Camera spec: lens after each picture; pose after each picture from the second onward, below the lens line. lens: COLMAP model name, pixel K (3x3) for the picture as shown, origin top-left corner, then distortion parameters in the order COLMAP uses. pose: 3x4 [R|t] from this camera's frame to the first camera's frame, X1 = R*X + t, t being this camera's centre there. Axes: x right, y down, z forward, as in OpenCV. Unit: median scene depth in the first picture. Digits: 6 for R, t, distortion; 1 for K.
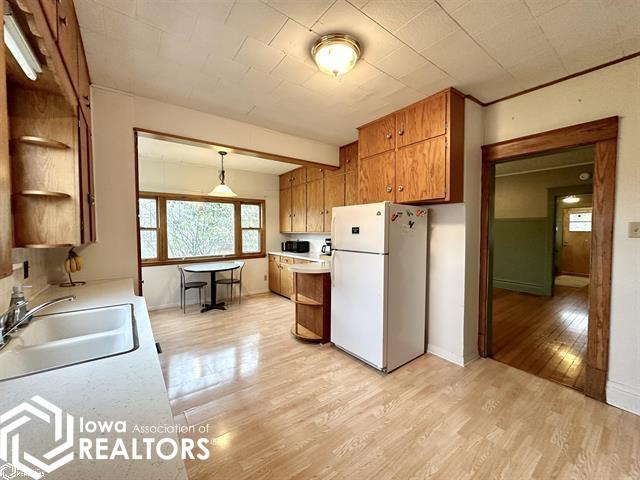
lens RADIAL K [[255.4, 0, 321.0], [0, 255.4, 237.9], [0, 0, 1]] dist [-0.008161, 0.000527]
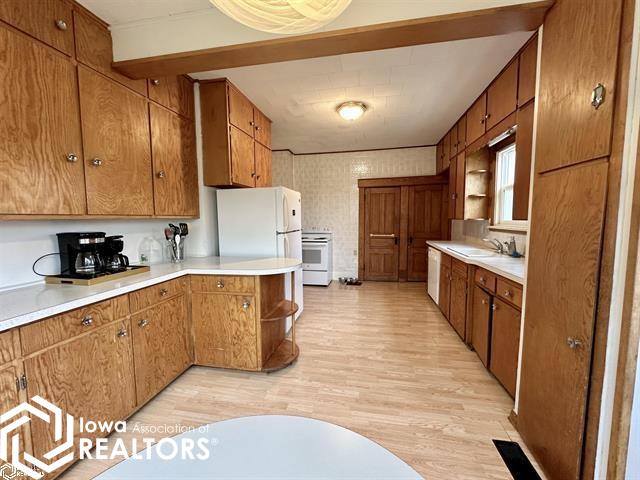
lens RADIAL K [[265.1, 0, 318.3], [0, 265.1, 239.6], [0, 0, 1]] dist [-0.008488, 0.000178]
pose [[-0.665046, -0.055602, 0.744730, -0.424574], [0.032917, 0.994073, 0.103614, -0.014621], [-0.746077, 0.093422, -0.659274, 0.880221]]
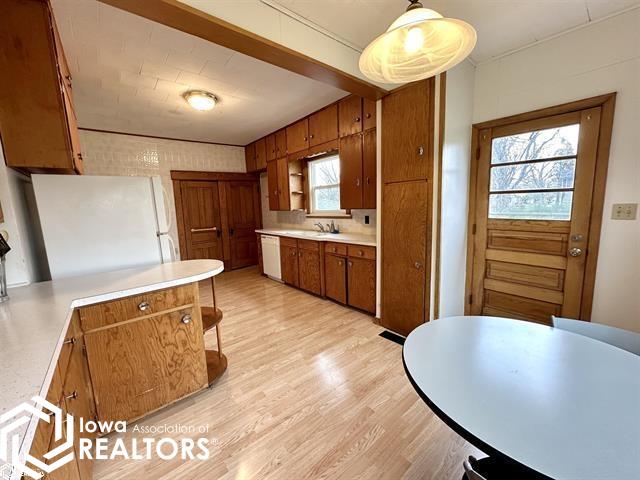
lens RADIAL K [[255.4, 0, 318.6], [0, 255.4, 239.9], [0, 0, 1]] dist [-0.008161, 0.000527]
pose [[-0.998200, 0.044268, -0.040468, -0.214670], [0.036878, 0.985106, 0.167947, -0.026375], [0.047300, 0.166153, -0.984965, 1.018740]]
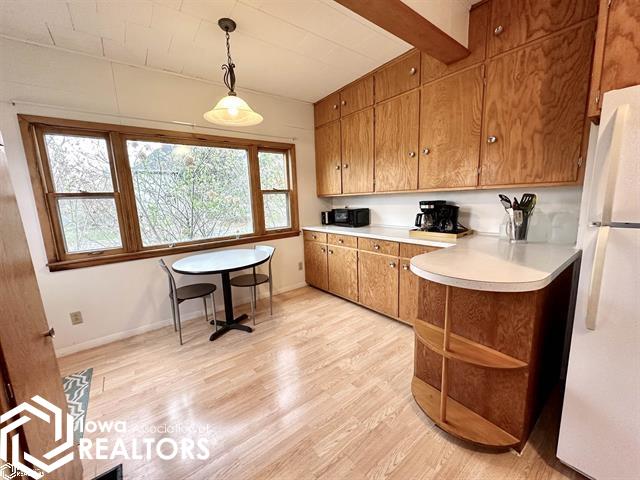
lens RADIAL K [[255.4, 0, 320.3], [0, 255.4, 239.6], [0, 0, 1]] dist [-0.008161, 0.000527]
pose [[0.999321, -0.036565, 0.004557, -0.182860], [0.035687, 0.991202, 0.127459, 0.005556], [-0.009177, -0.127210, 0.991833, 0.383192]]
